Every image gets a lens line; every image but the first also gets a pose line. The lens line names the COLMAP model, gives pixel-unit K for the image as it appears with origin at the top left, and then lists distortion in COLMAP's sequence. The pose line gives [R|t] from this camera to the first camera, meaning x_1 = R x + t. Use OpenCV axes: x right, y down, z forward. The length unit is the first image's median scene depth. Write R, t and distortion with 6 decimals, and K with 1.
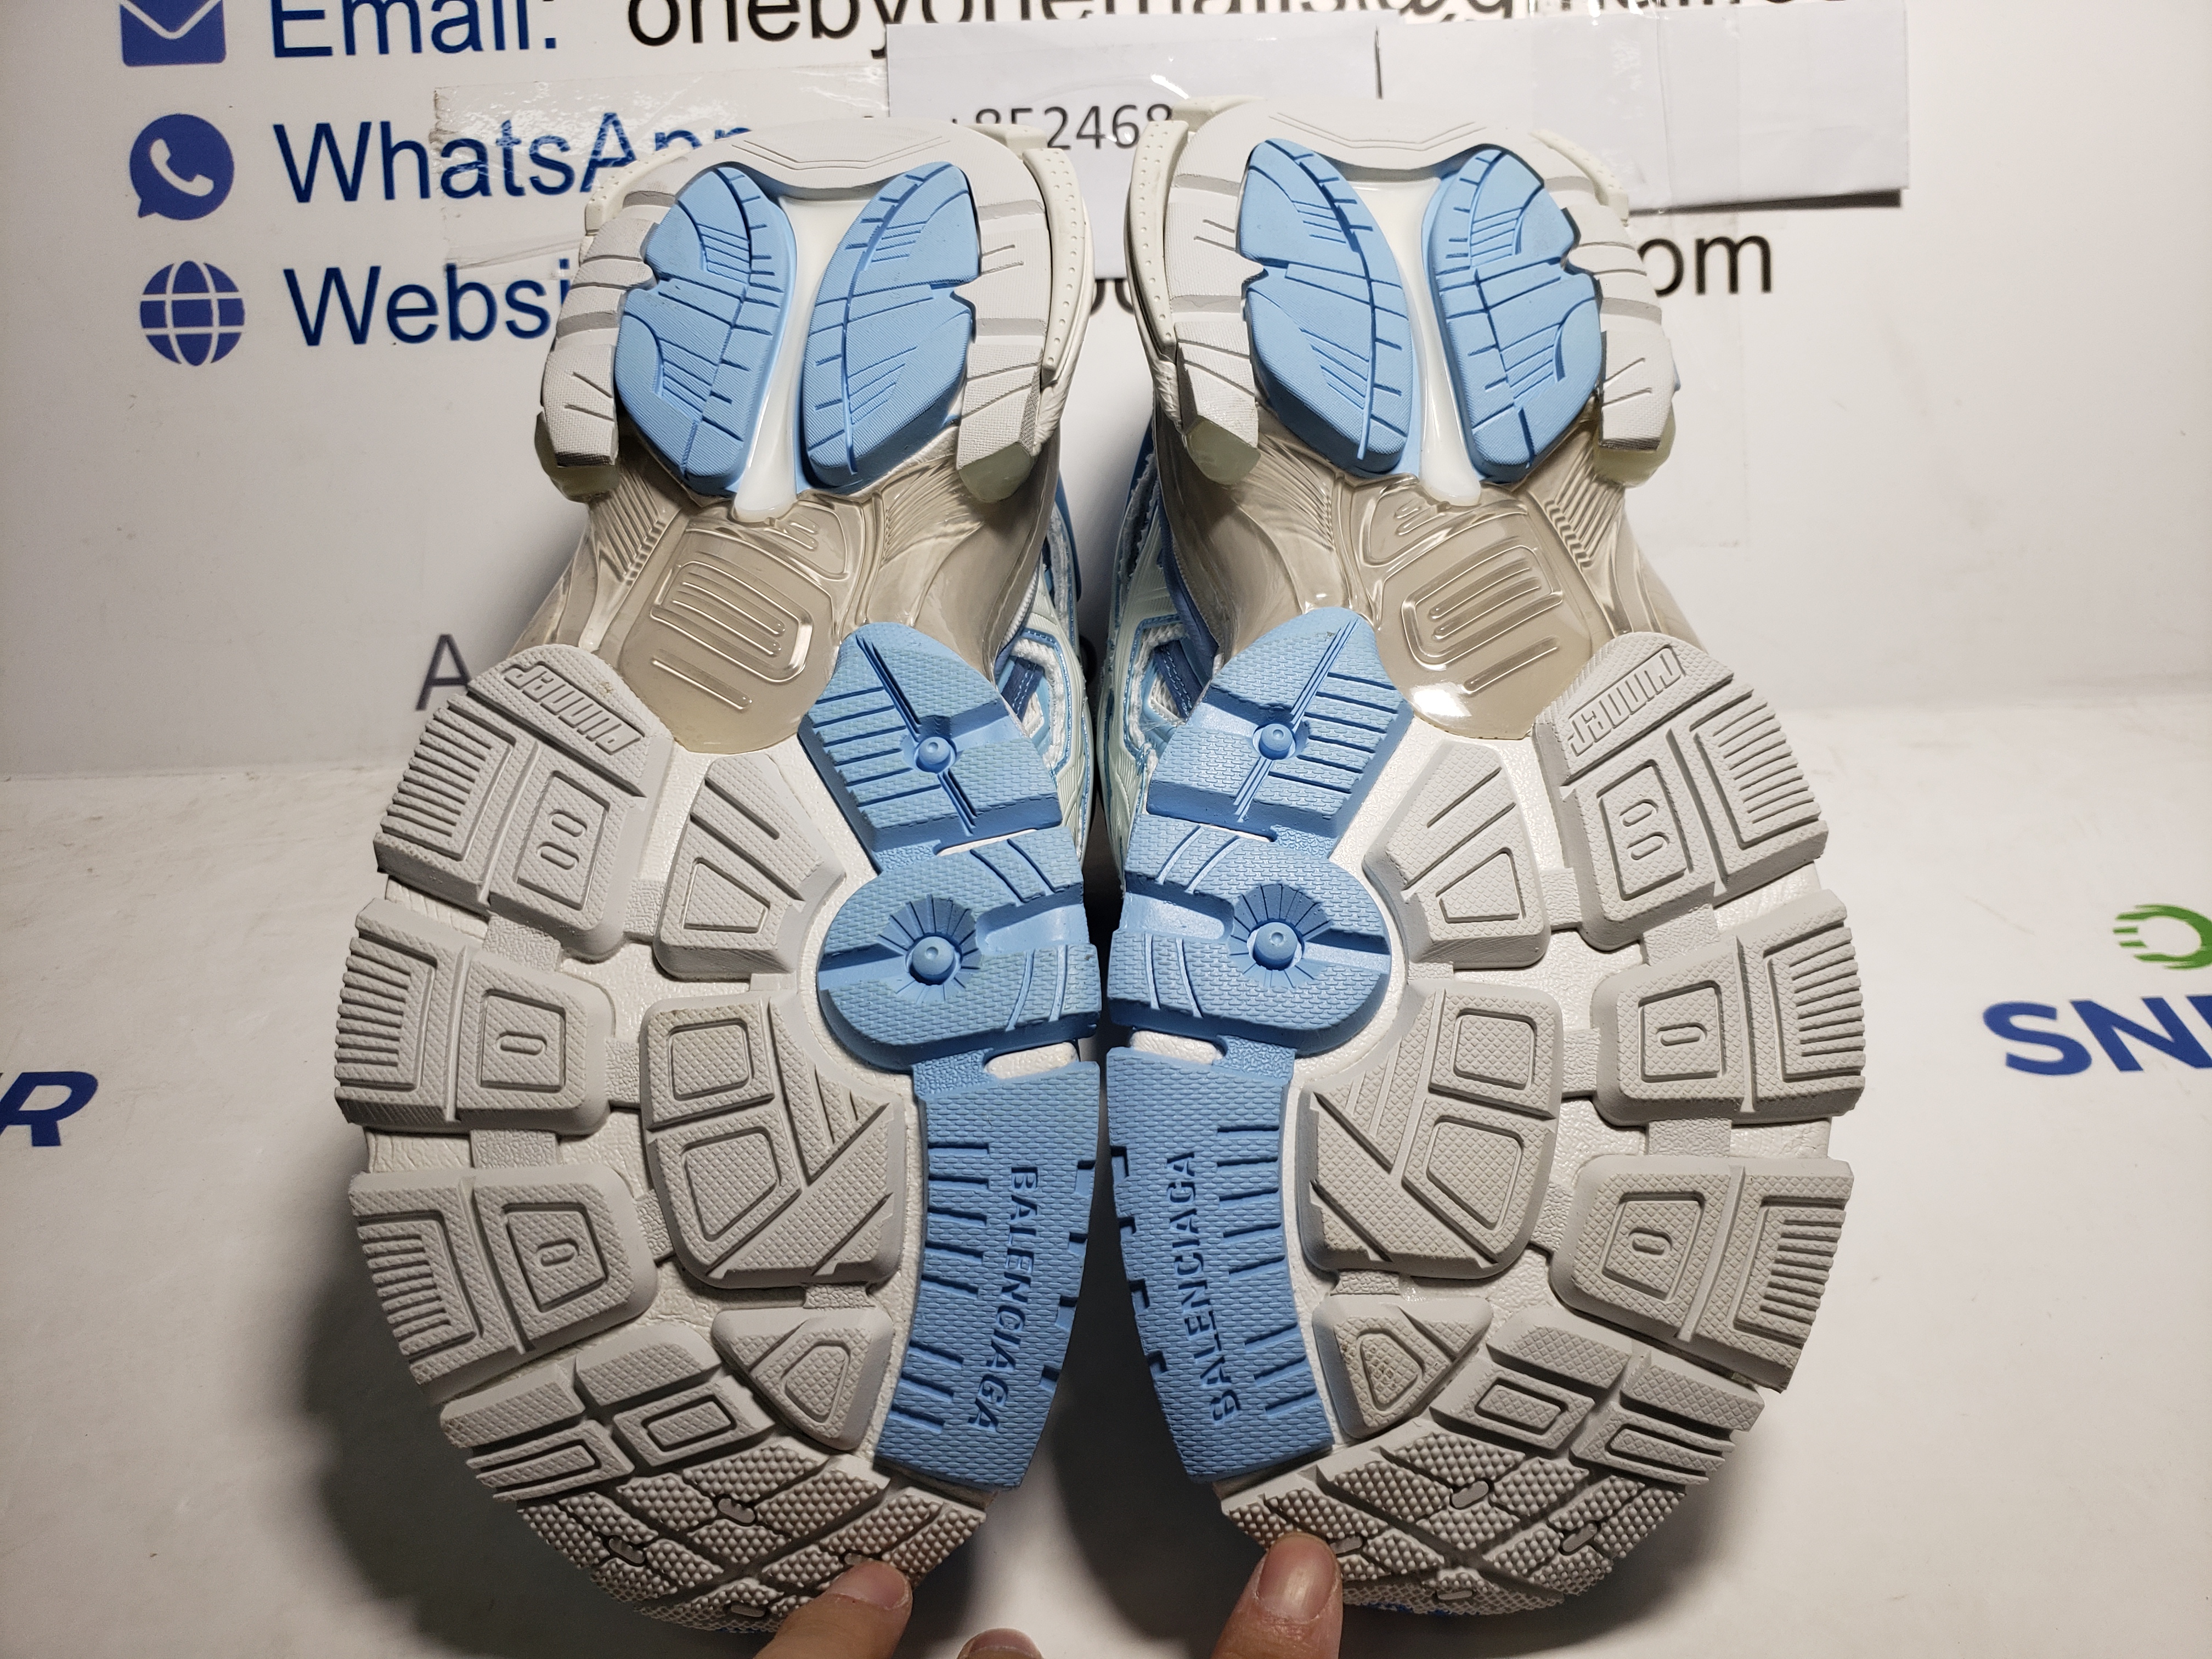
lens RADIAL K [[1945.1, 0, 1126.3], [0, 1945.1, 818.6], [0, 0, 1]] dist [-0.086505, 0.198277]
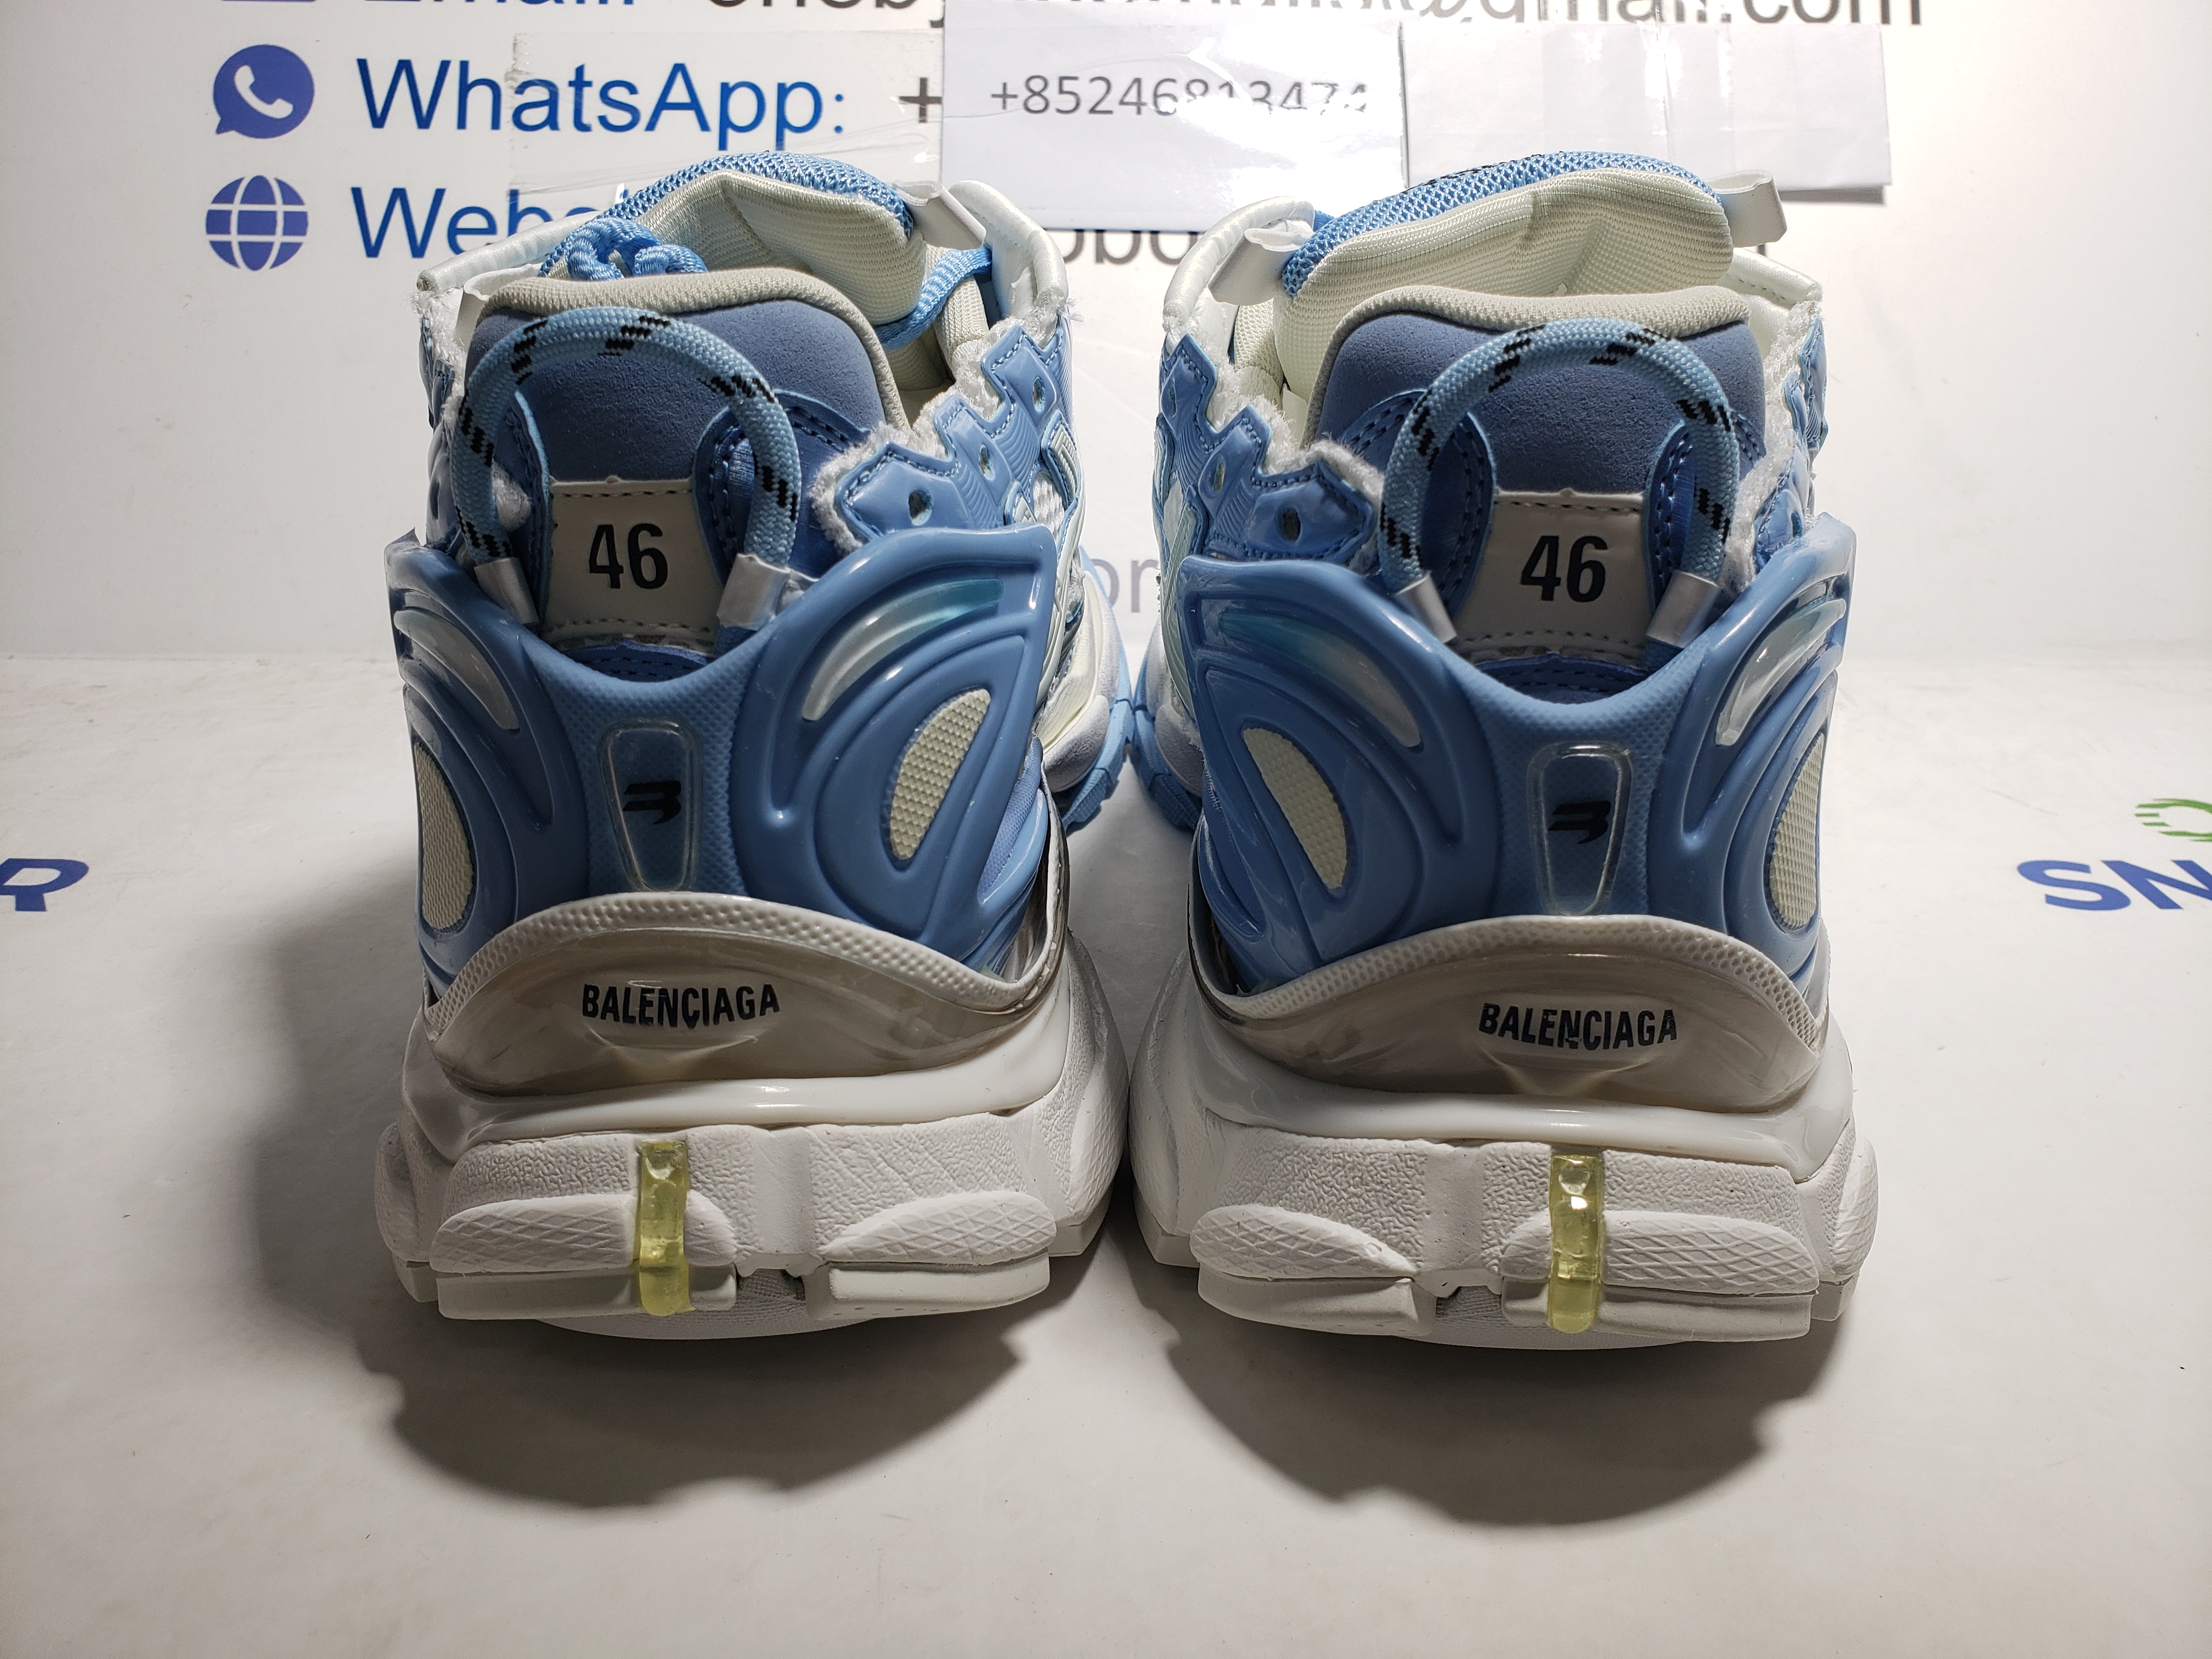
lens RADIAL K [[1945.1, 0, 1126.3], [0, 1945.1, 818.6], [0, 0, 1]] dist [-0.086505, 0.198277]
pose [[0.998728, 0.036972, 0.034282, -0.043460], [-0.029819, 0.981395, -0.189669, 0.234037], [-0.040657, 0.188406, 0.981249, 0.028551]]
